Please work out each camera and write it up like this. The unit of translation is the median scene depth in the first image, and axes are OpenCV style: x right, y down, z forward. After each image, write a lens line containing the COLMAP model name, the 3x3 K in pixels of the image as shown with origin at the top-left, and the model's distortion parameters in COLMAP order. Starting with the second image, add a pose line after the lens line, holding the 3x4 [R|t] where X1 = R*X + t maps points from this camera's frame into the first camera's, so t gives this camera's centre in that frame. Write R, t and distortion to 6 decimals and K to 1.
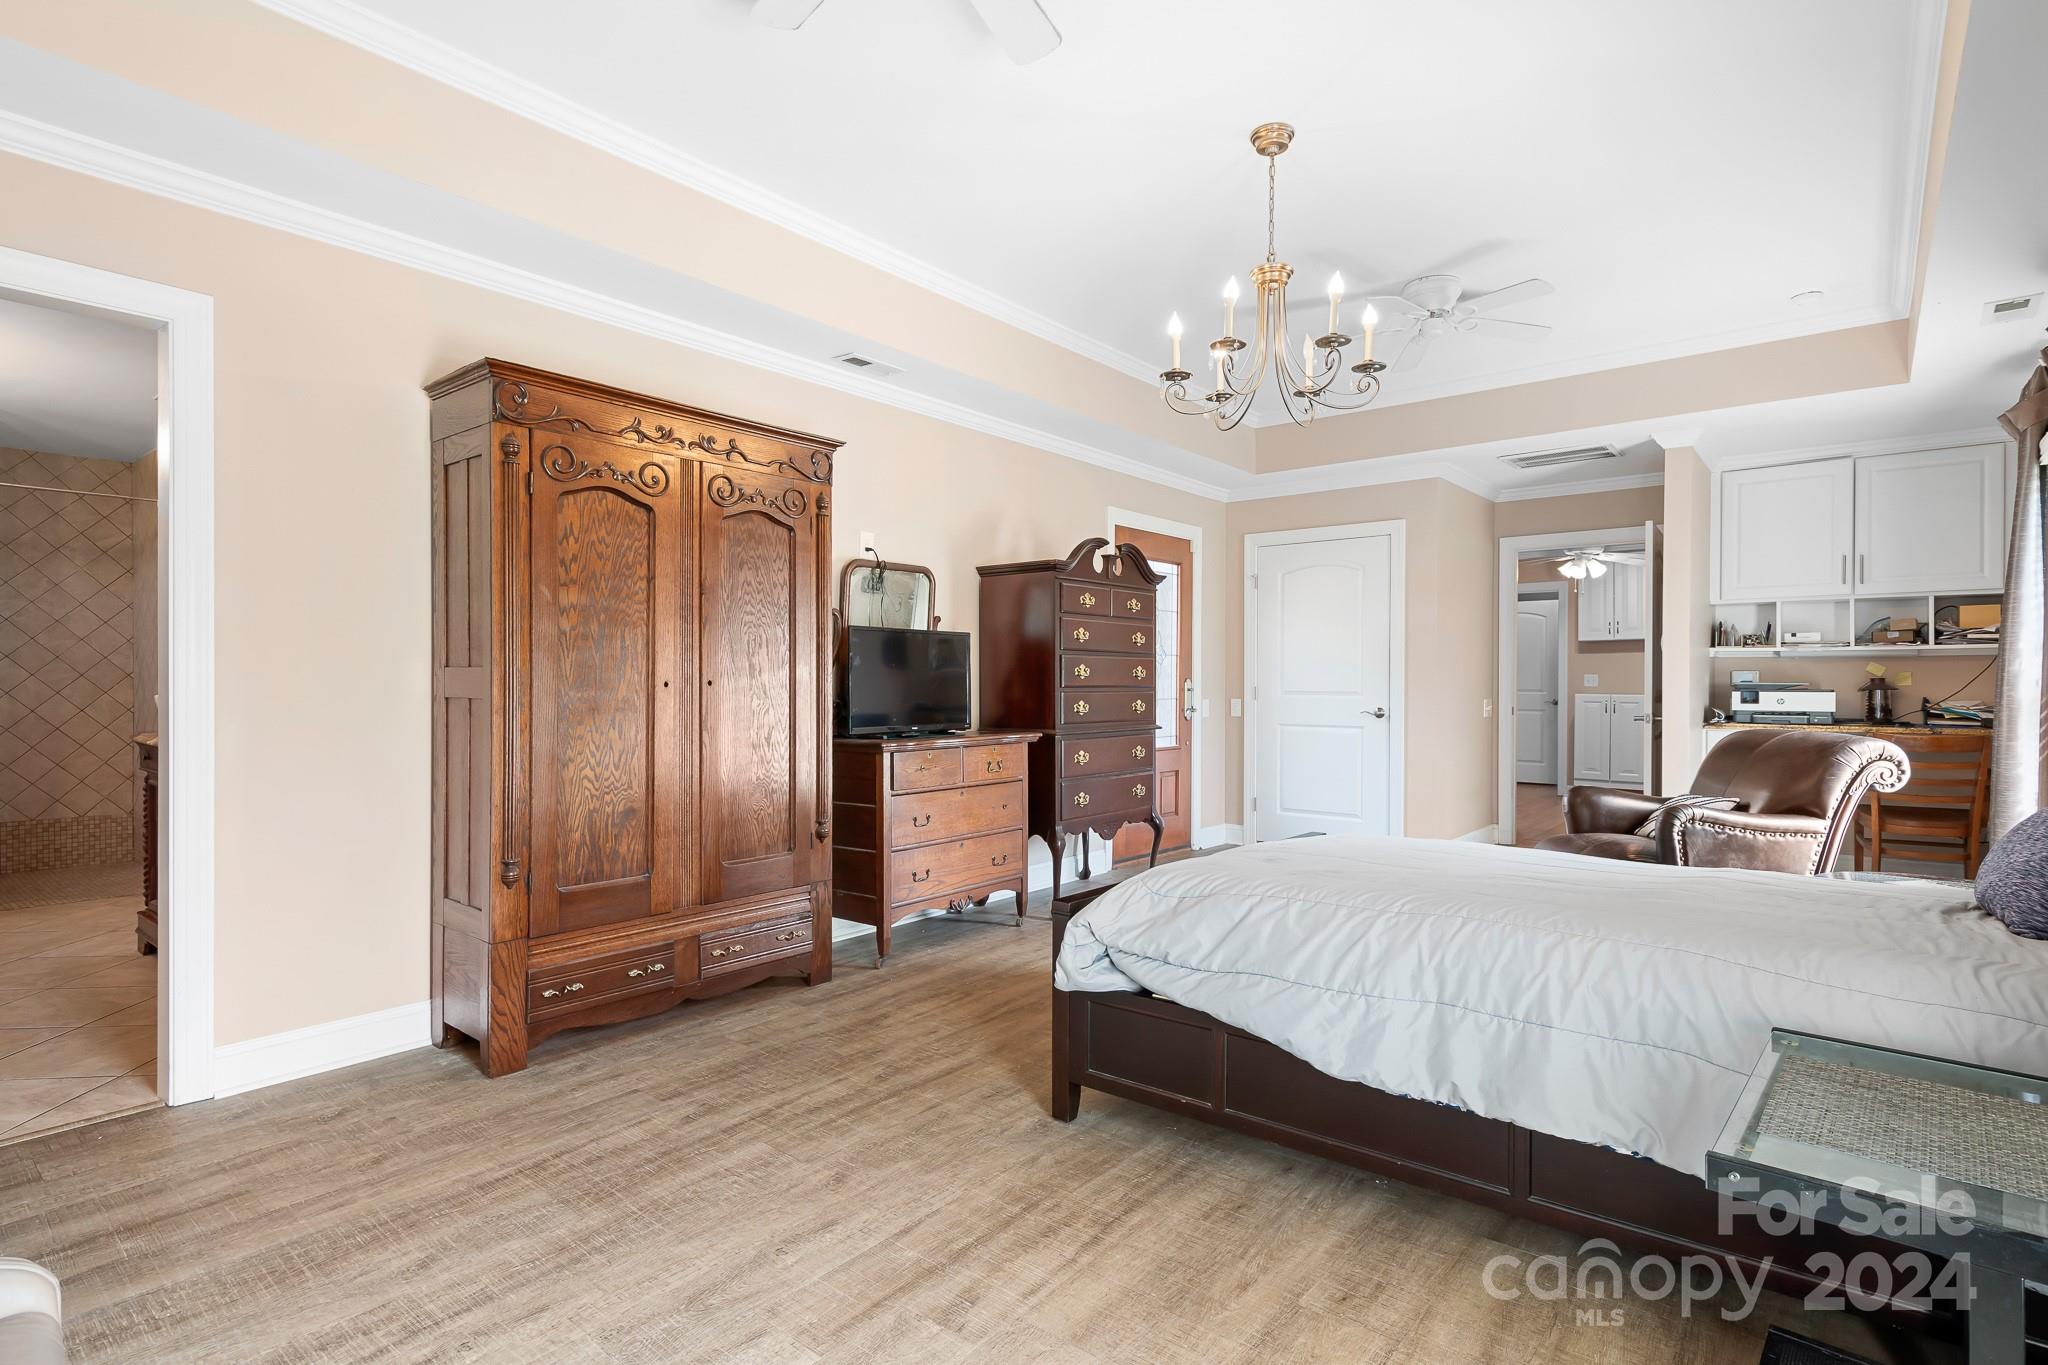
lens RADIAL K [[1048.2, 0, 1023.8], [0, 1048.2, 687.4], [0, 0, 1]] dist [0.010887, -0.000999]
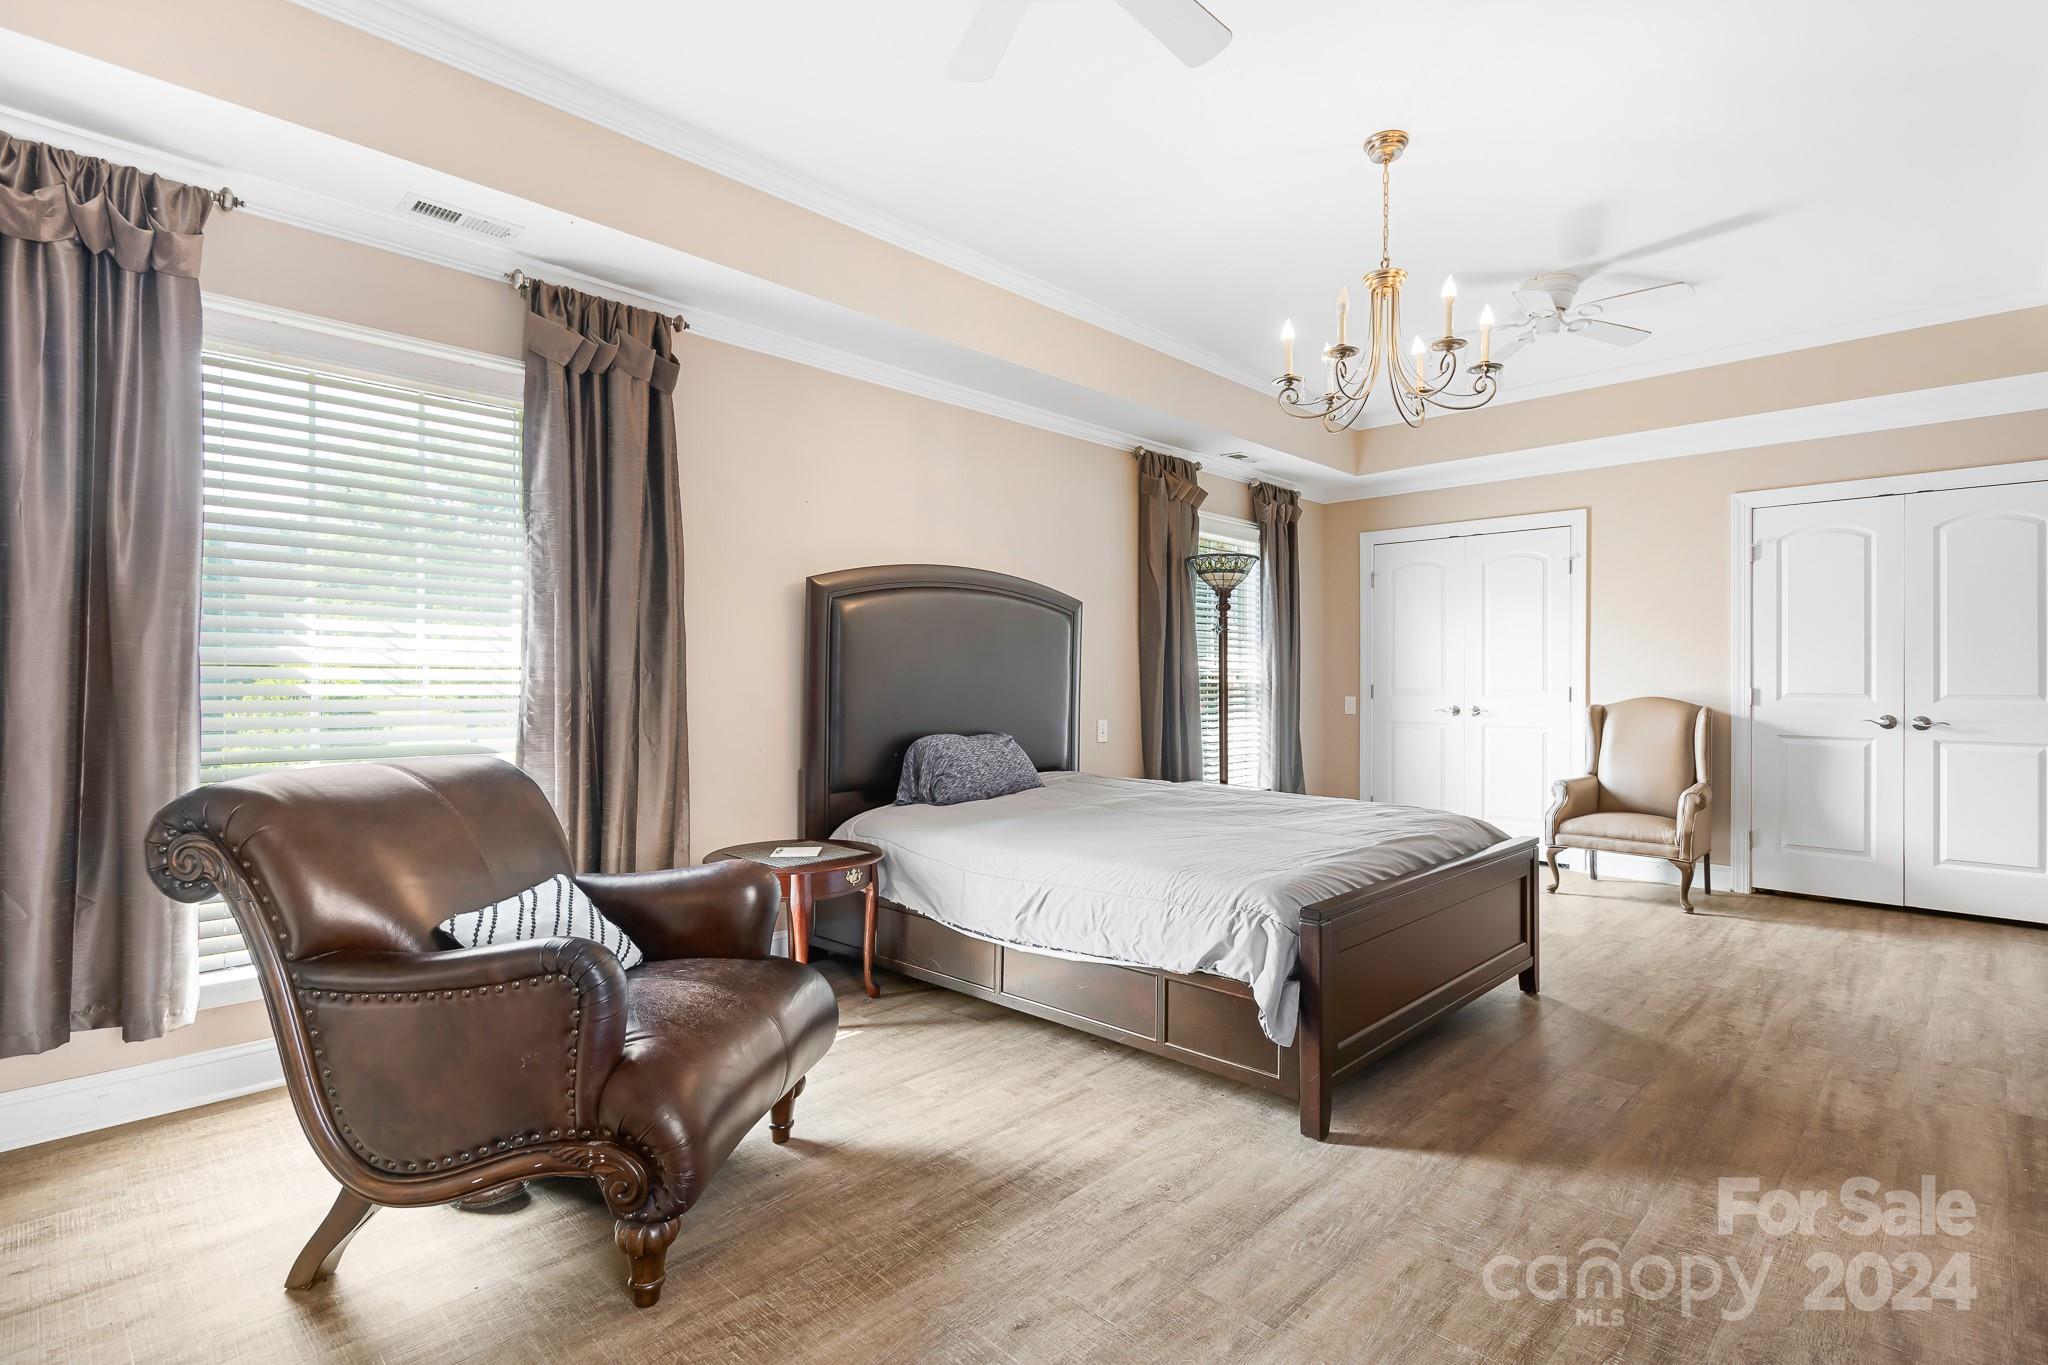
lens RADIAL K [[939.6, 0, 1037.4], [0, 939.6, 671.5], [0, 0, 1]] dist [0.017717, 0.000257]
pose [[-0.994323, -0.006325, 0.106215, 0.504724], [-0.007028, 0.999956, -0.006242, -0.010889], [-0.106171, -0.006953, -0.994324, 2.076875]]
